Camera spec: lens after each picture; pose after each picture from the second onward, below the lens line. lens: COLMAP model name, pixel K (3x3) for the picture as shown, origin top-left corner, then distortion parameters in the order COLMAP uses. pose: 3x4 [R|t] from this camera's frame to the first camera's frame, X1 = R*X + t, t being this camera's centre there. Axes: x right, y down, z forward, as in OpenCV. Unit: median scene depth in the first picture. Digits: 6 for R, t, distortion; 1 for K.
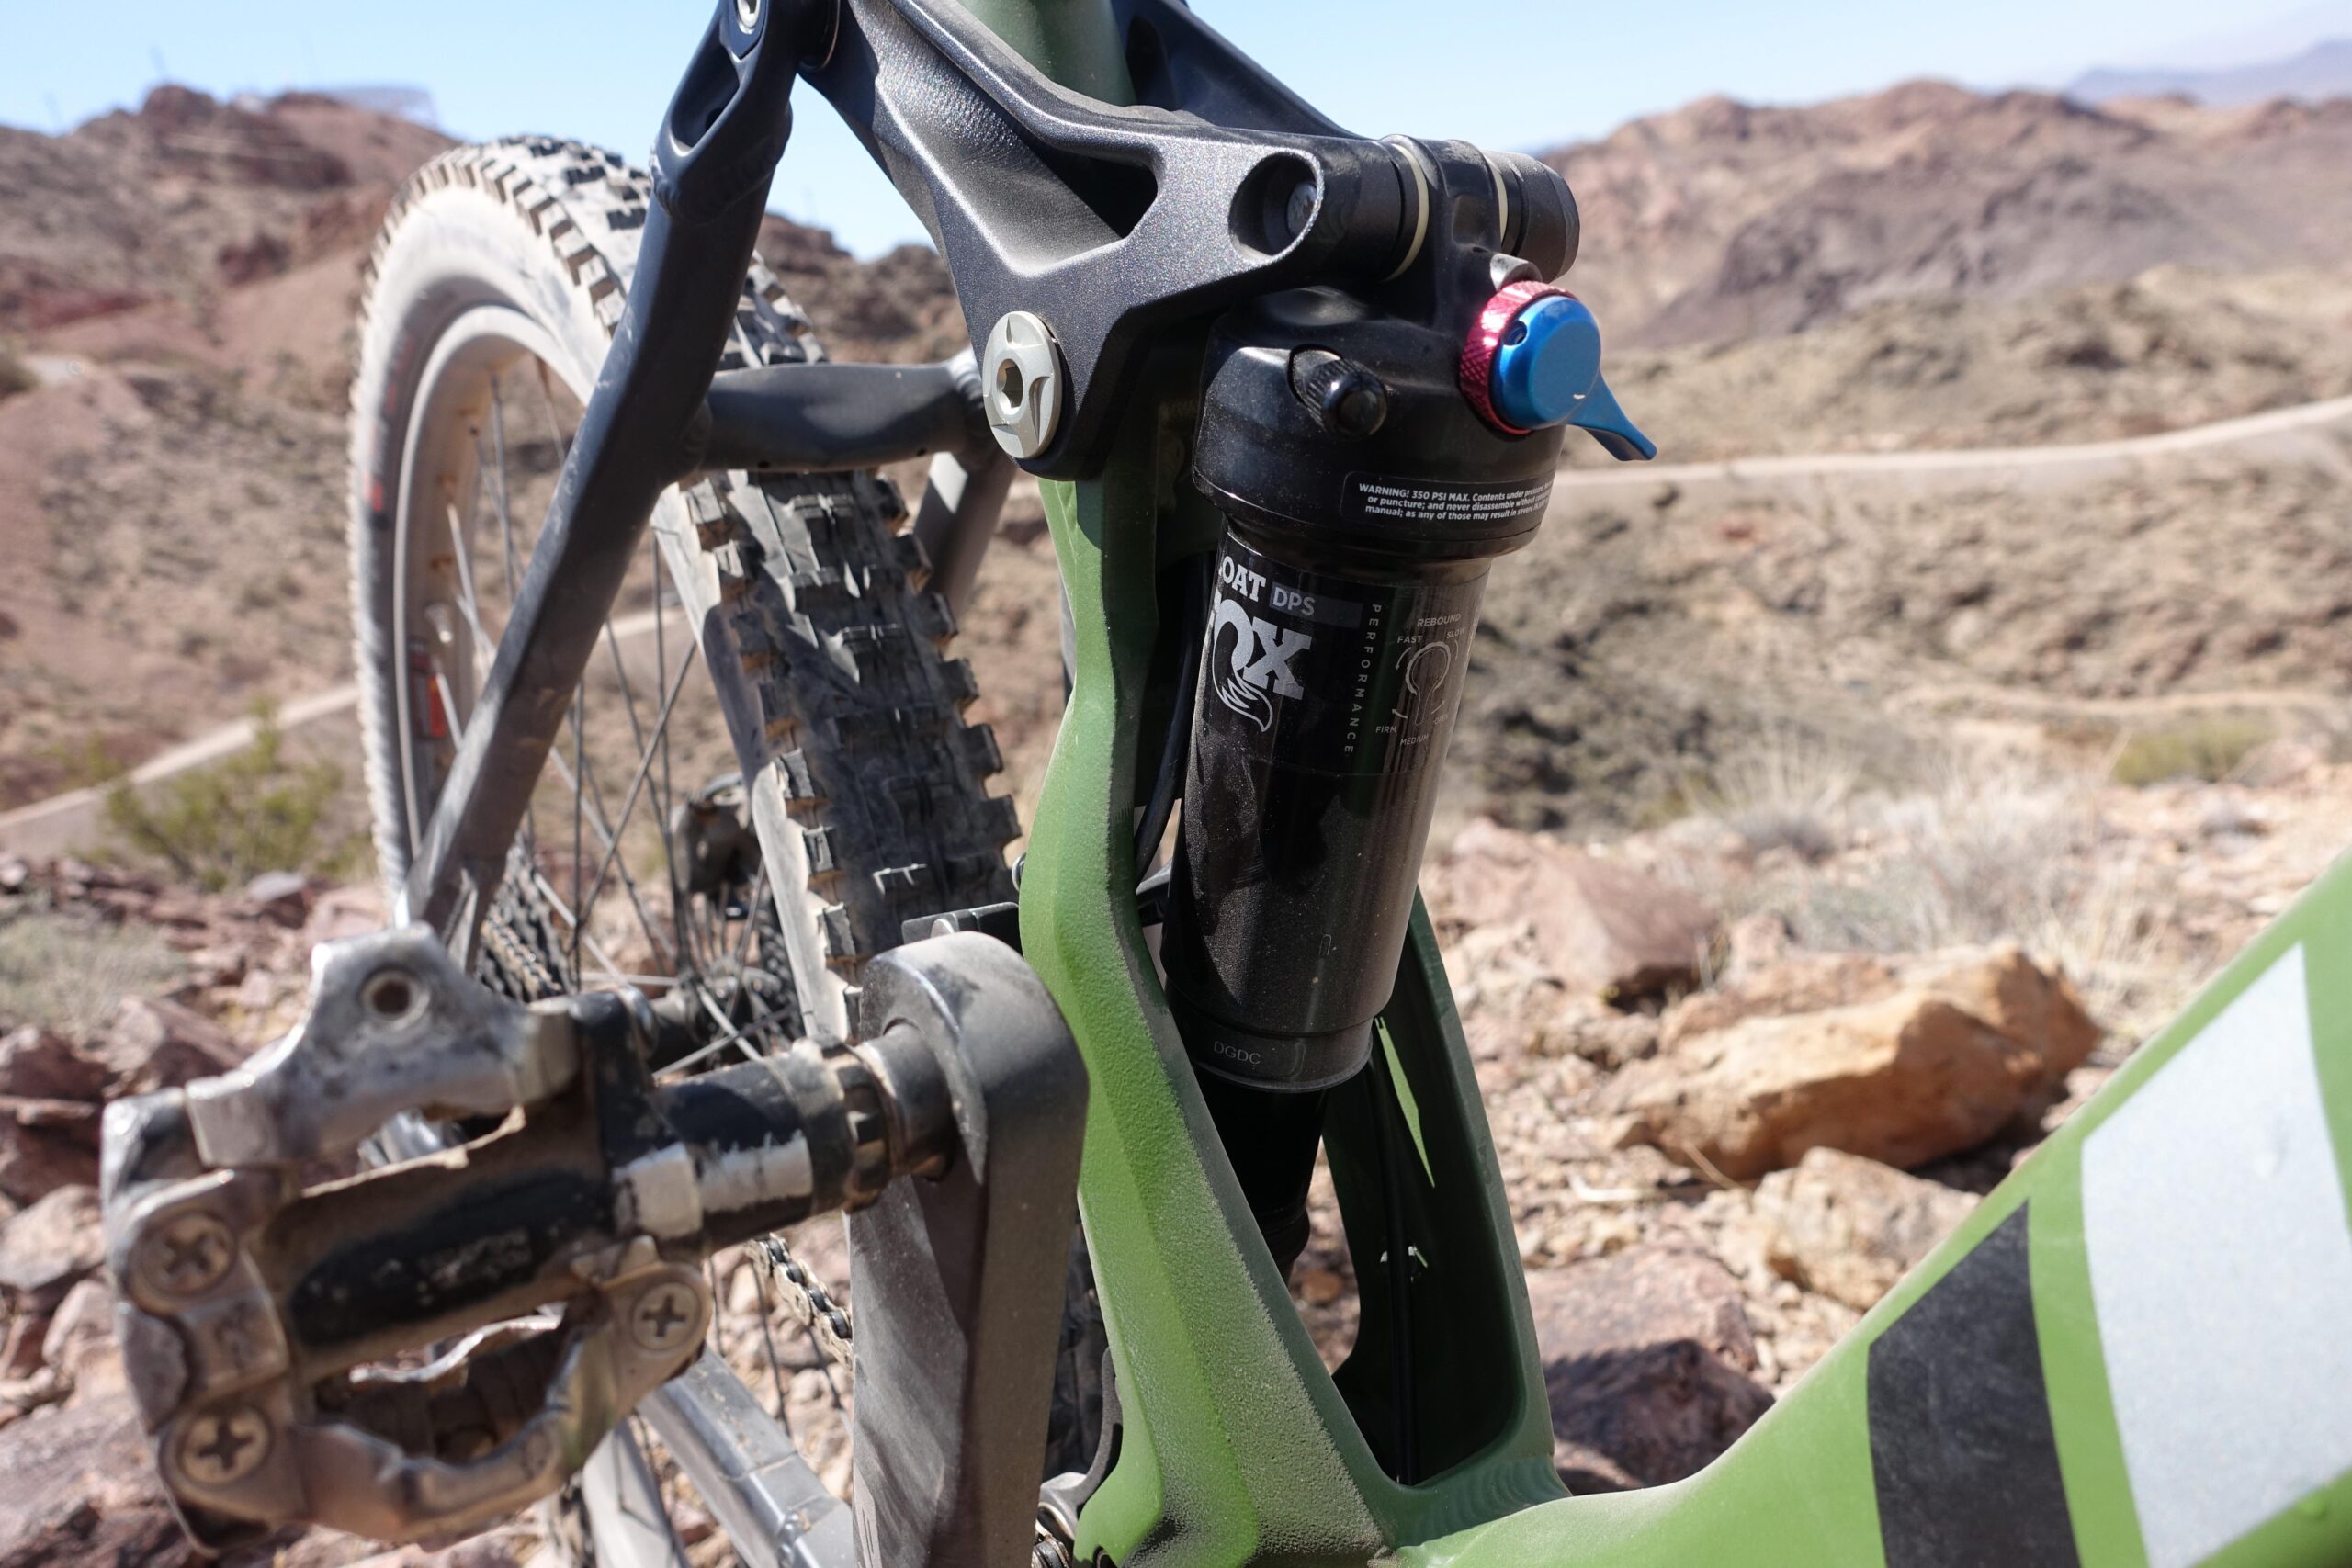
lens RADIAL K [[1641.8, 0, 1180.1], [0, 1641.8, 769.1], [0, 0, 1]] dist [0.020384, -0.013685]
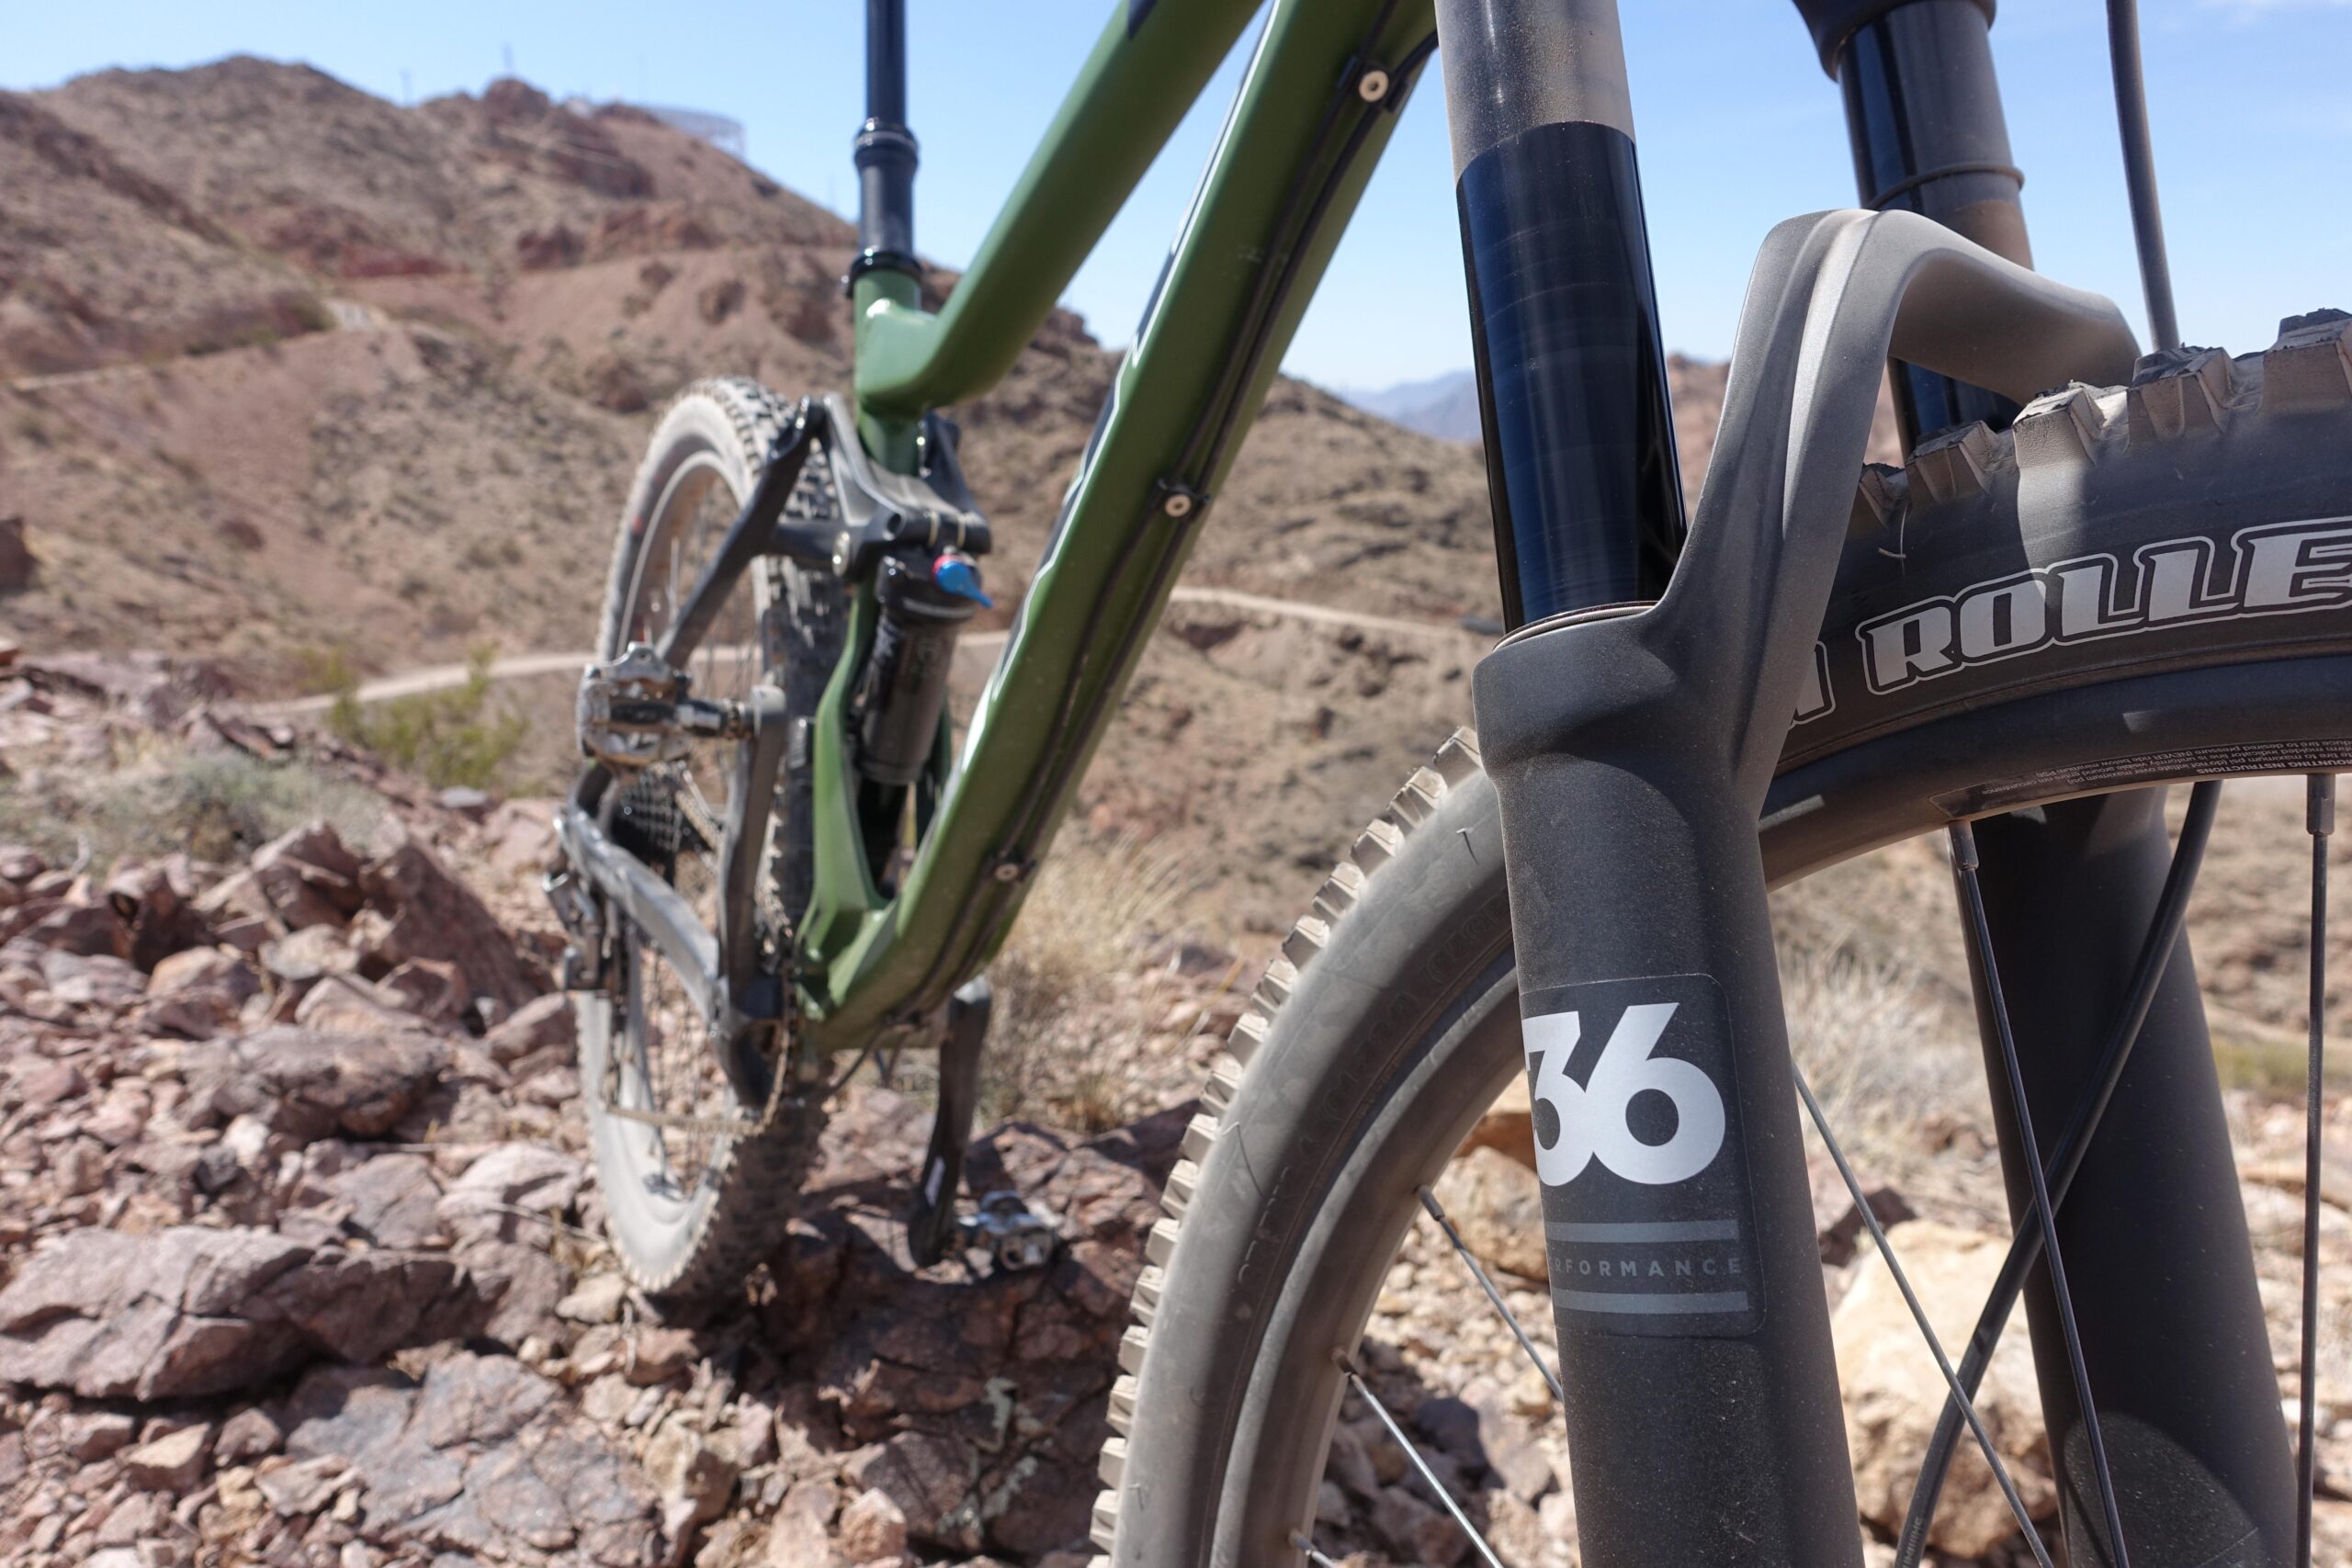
lens RADIAL K [[1641.8, 0, 1183.3], [0, 1641.8, 765.8], [0, 0, 1]] dist [0.020384, -0.013685]
pose [[0.975787, 0.199244, -0.090230, 0.179966], [-0.205222, 0.976711, -0.062602, 0.047447], [0.075656, 0.079603, 0.993951, -0.417935]]
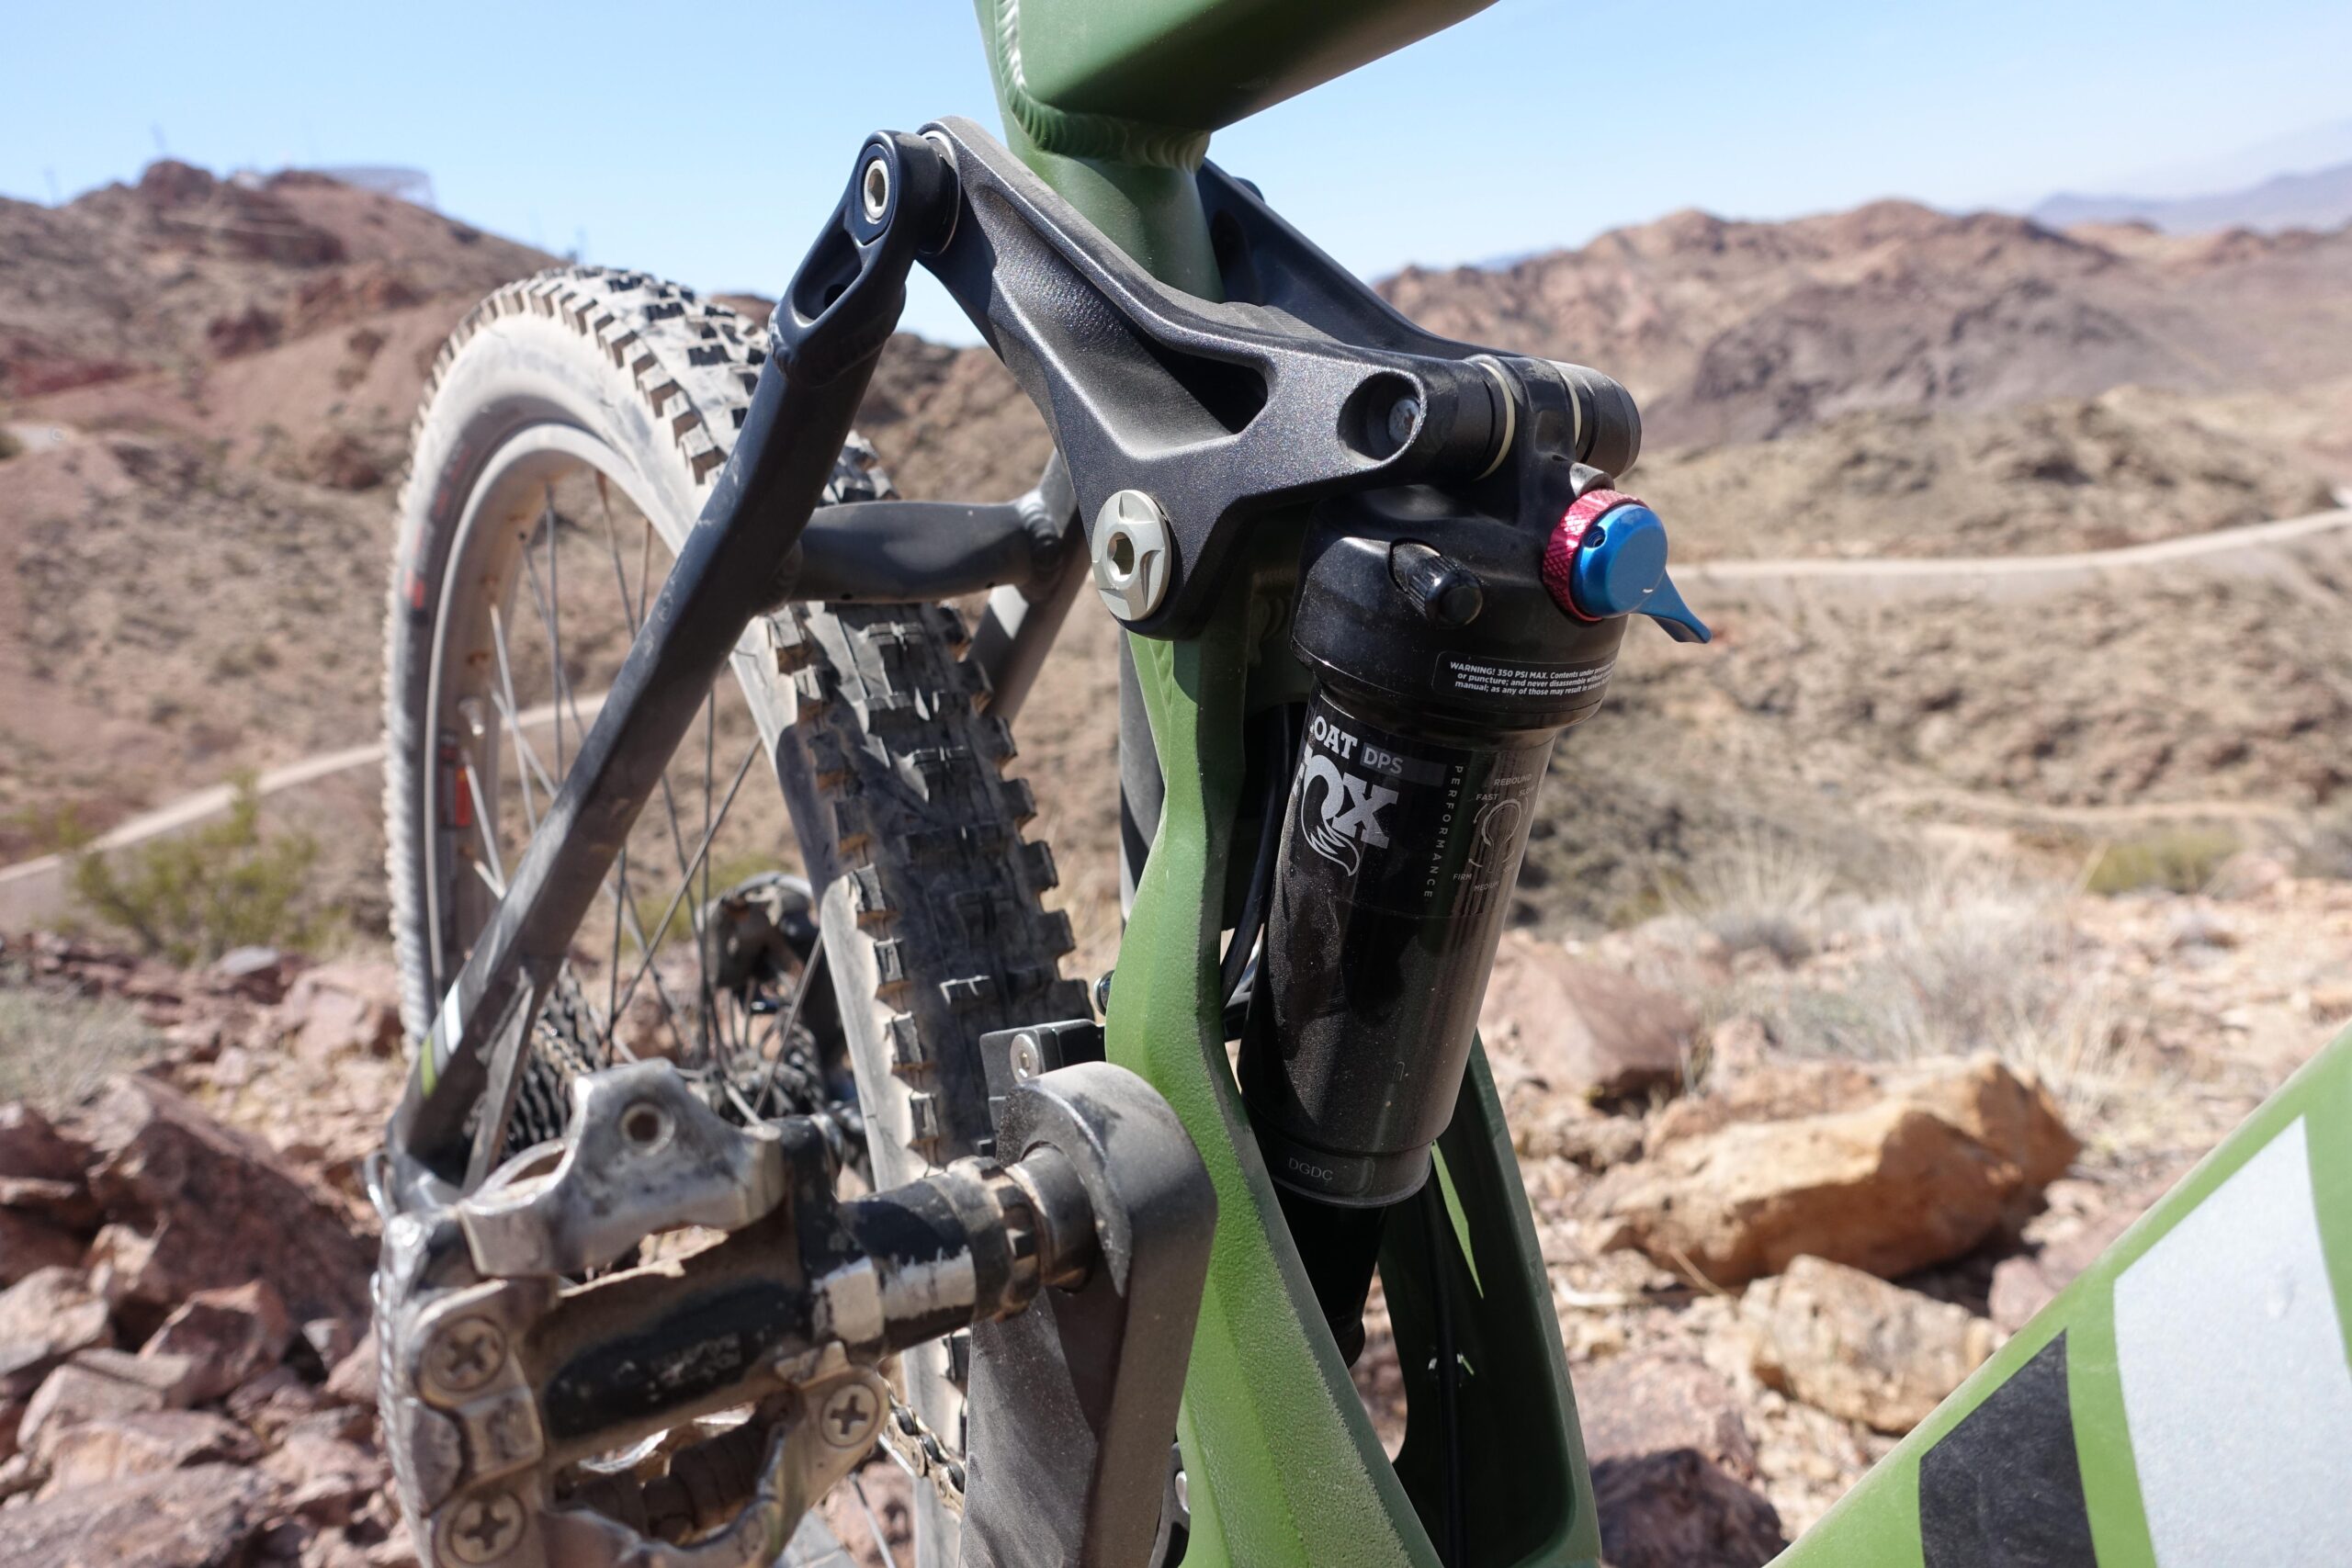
lens RADIAL K [[1641.8, 0, 1182.0], [0, 1641.8, 772.3], [0, 0, 1]] dist [0.020384, -0.013685]
pose [[0.999677, 0.020423, 0.015114, -0.013858], [-0.019616, 0.998467, -0.051762, -0.005858], [-0.016148, 0.051449, 0.998545, -0.016743]]
